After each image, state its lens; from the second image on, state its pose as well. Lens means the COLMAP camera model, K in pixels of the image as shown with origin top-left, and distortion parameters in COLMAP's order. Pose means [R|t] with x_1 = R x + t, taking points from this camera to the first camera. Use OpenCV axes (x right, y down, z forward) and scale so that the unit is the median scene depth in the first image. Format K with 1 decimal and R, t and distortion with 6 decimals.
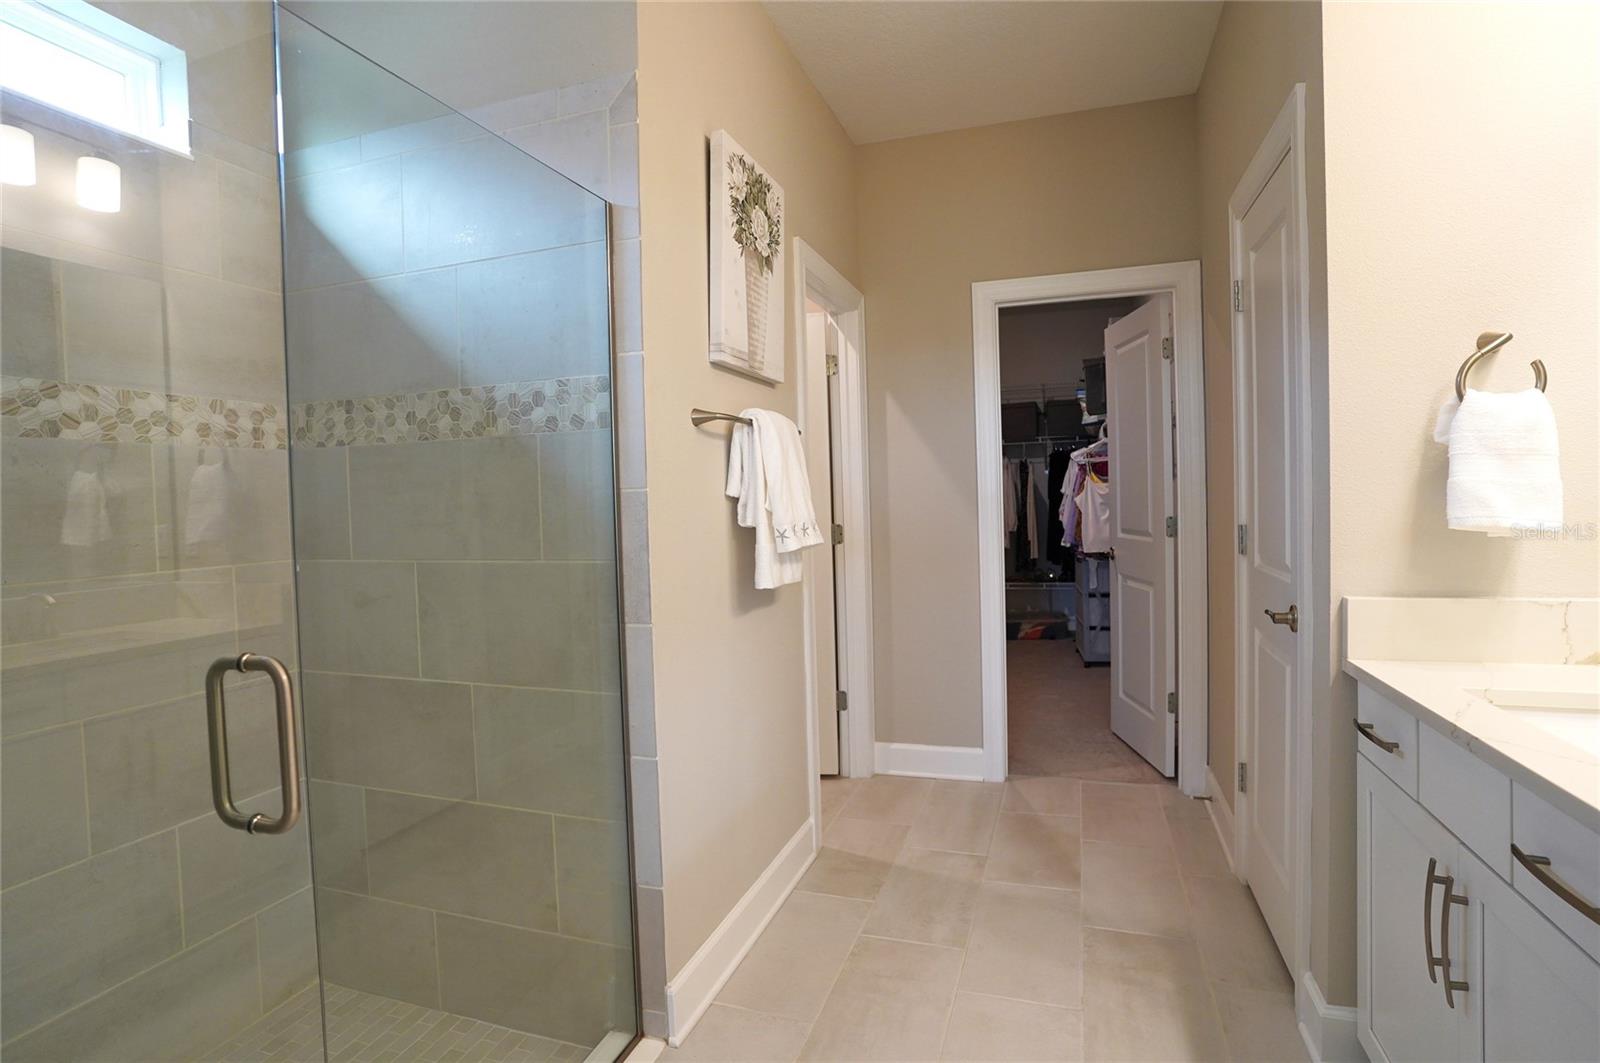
lens RADIAL K [[818.8, 0, 795.9], [0, 818.8, 525.5], [0, 0, 1]] dist [-0.069429, 0.040544]
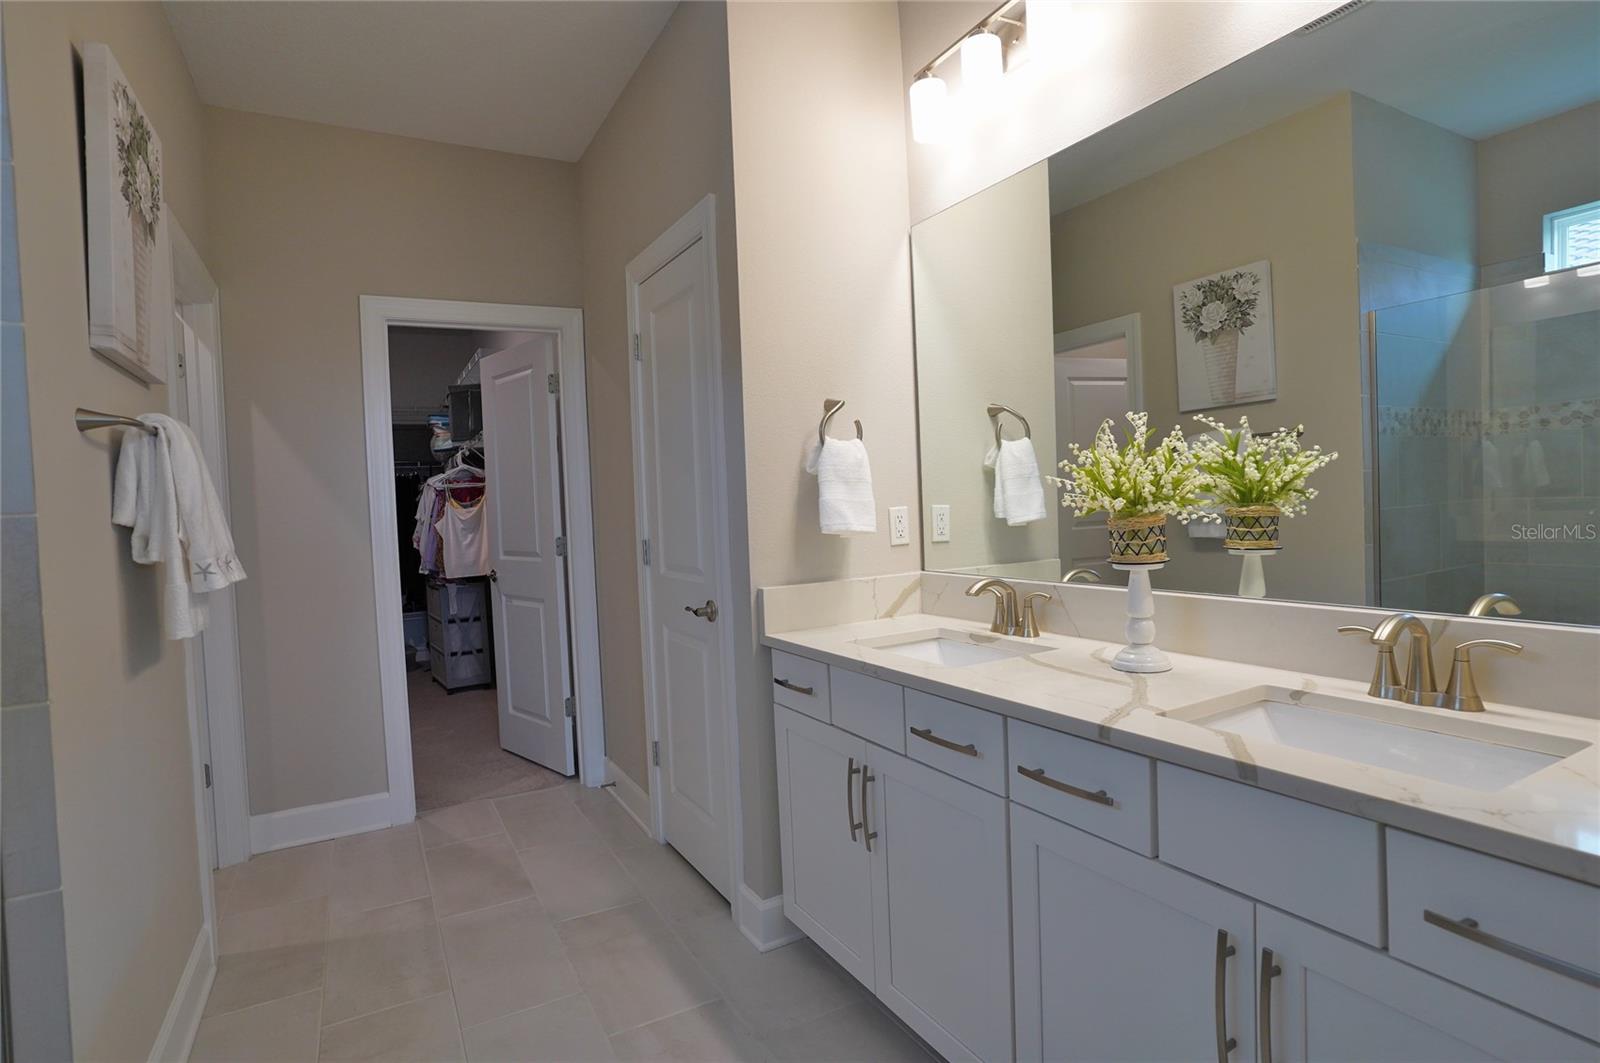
lens RADIAL K [[818.8, 0, 795.9], [0, 818.8, 525.5], [0, 0, 1]] dist [-0.069429, 0.040544]
pose [[0.676442, -0.022301, 0.736158, -0.165669], [0.047862, 0.998760, -0.013723, 0.004588], [-0.734939, 0.044517, 0.676670, 0.021655]]
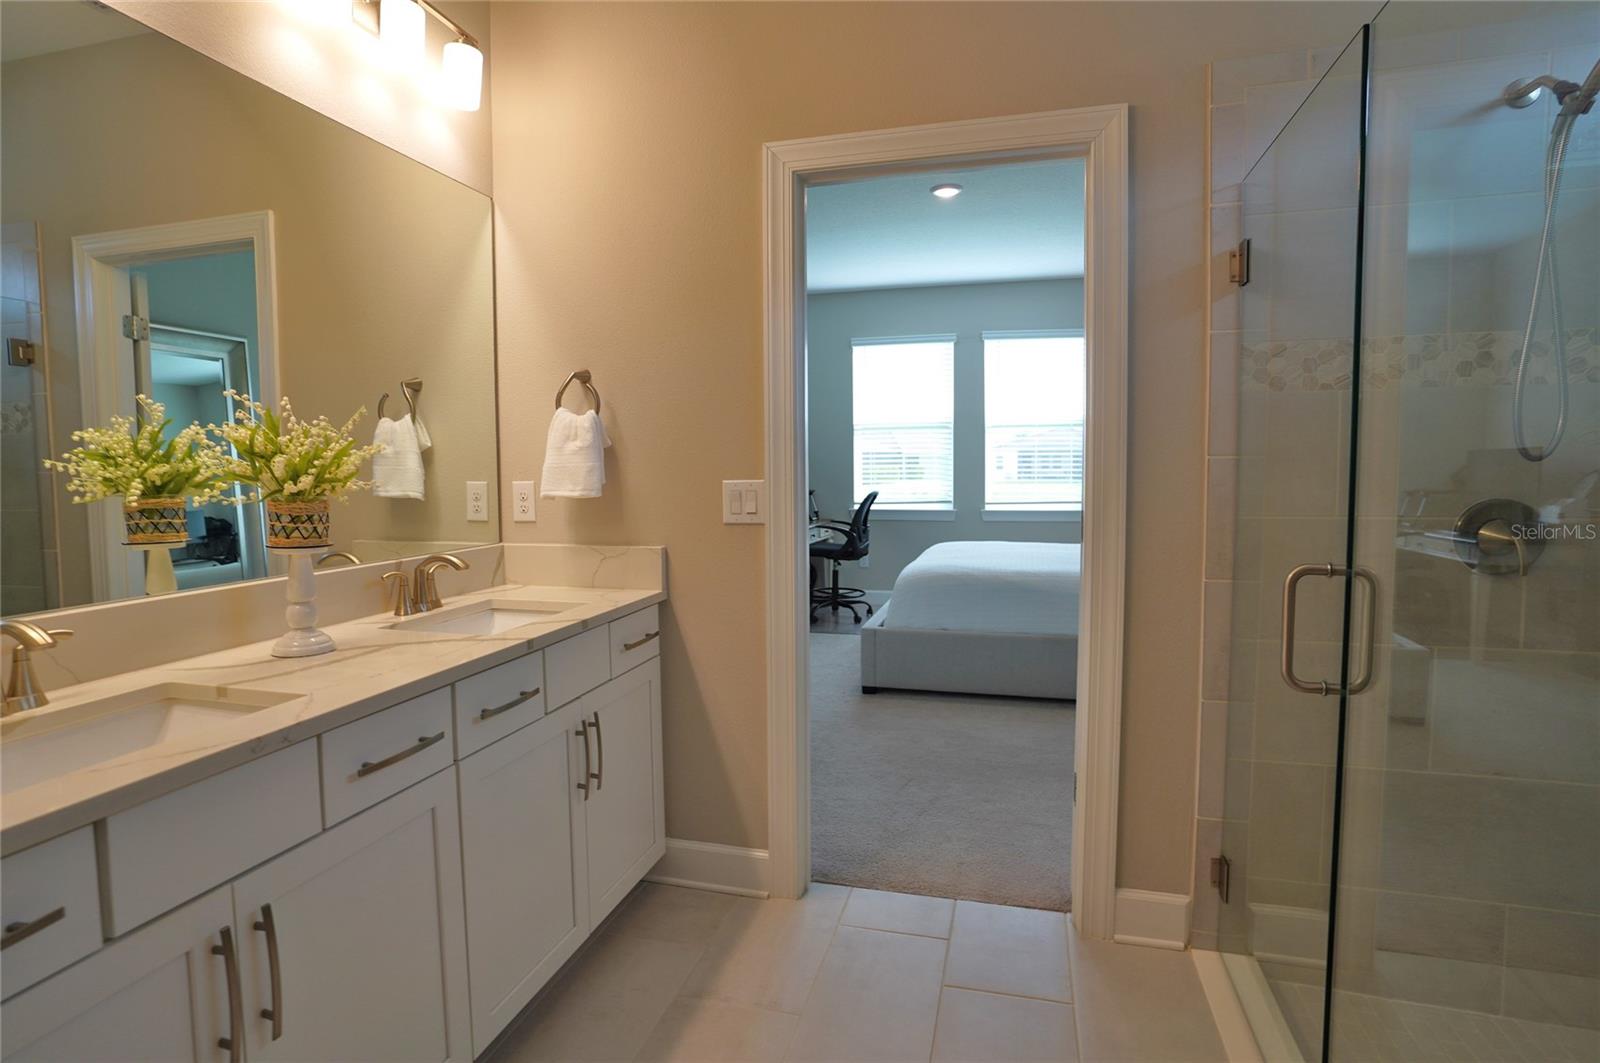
lens RADIAL K [[818.8, 0, 795.9], [0, 818.8, 525.5], [0, 0, 1]] dist [-0.069429, 0.040544]
pose [[-0.997043, 0.041520, -0.064662, 0.112032], [0.034430, 0.993646, 0.107151, -0.033324], [0.068700, 0.104608, -0.992138, 0.857048]]
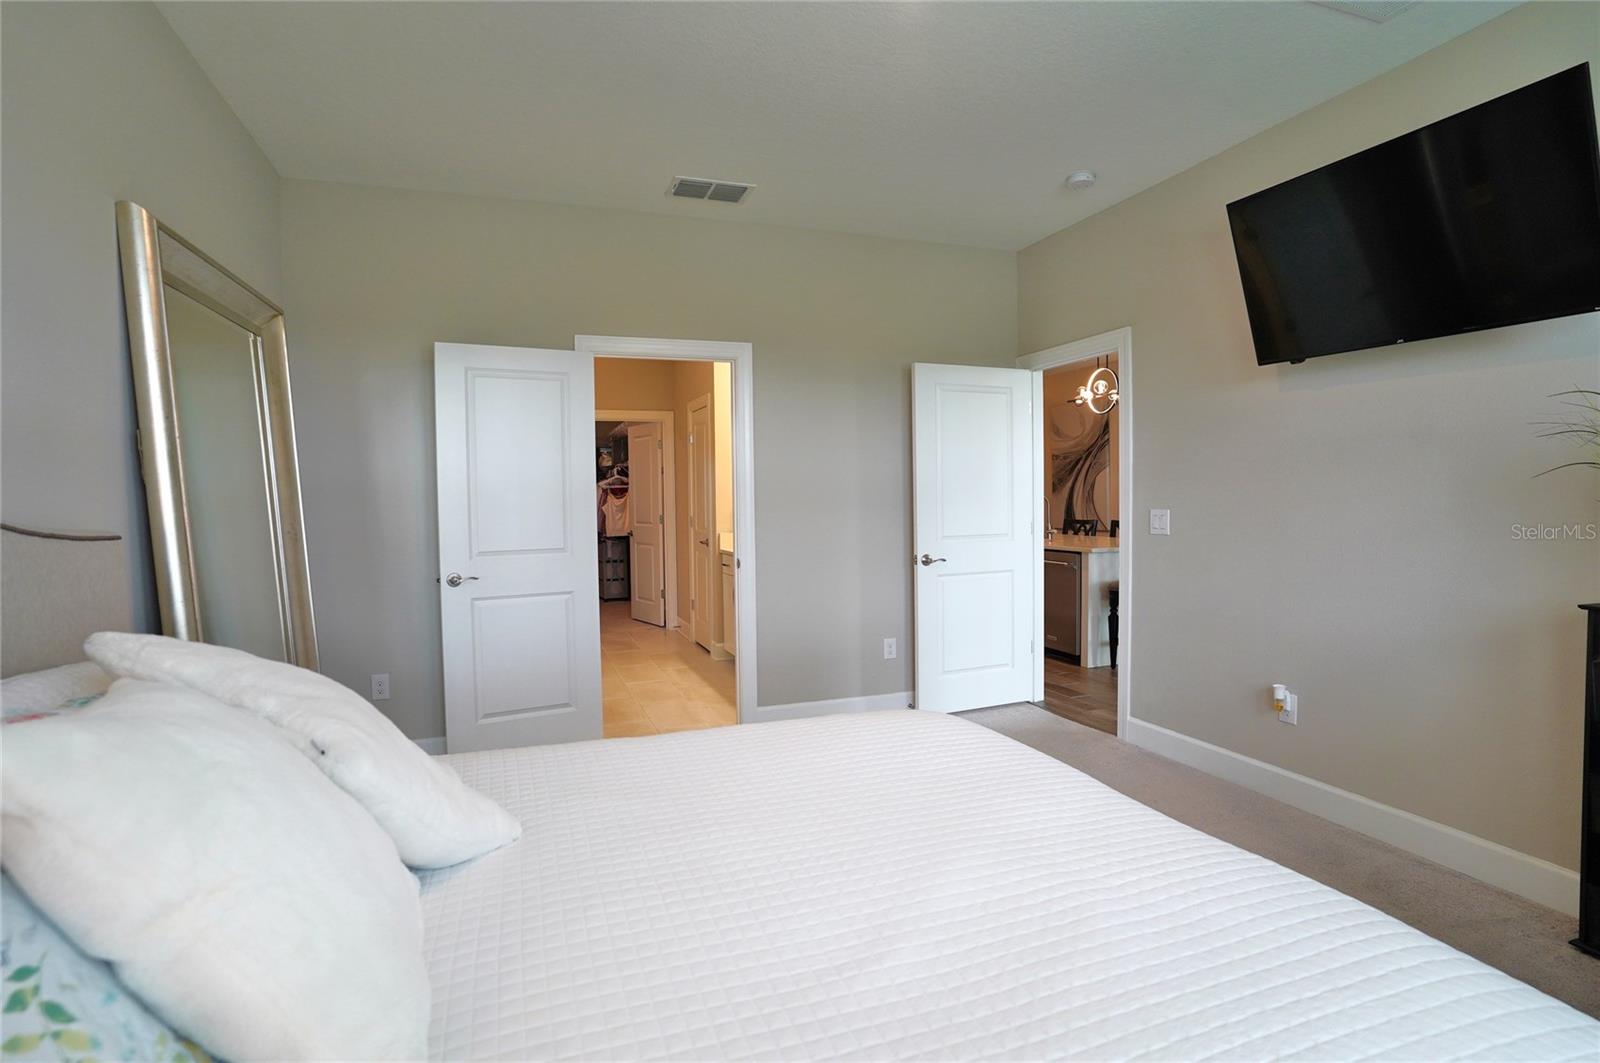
lens RADIAL K [[818.8, 0, 795.9], [0, 818.8, 525.5], [0, 0, 1]] dist [-0.069429, 0.040544]
pose [[0.785696, -0.003600, 0.618602, -0.895027], [0.011276, 0.999900, -0.008502, 0.055606], [-0.618510, 0.013655, 0.785658, -1.424314]]
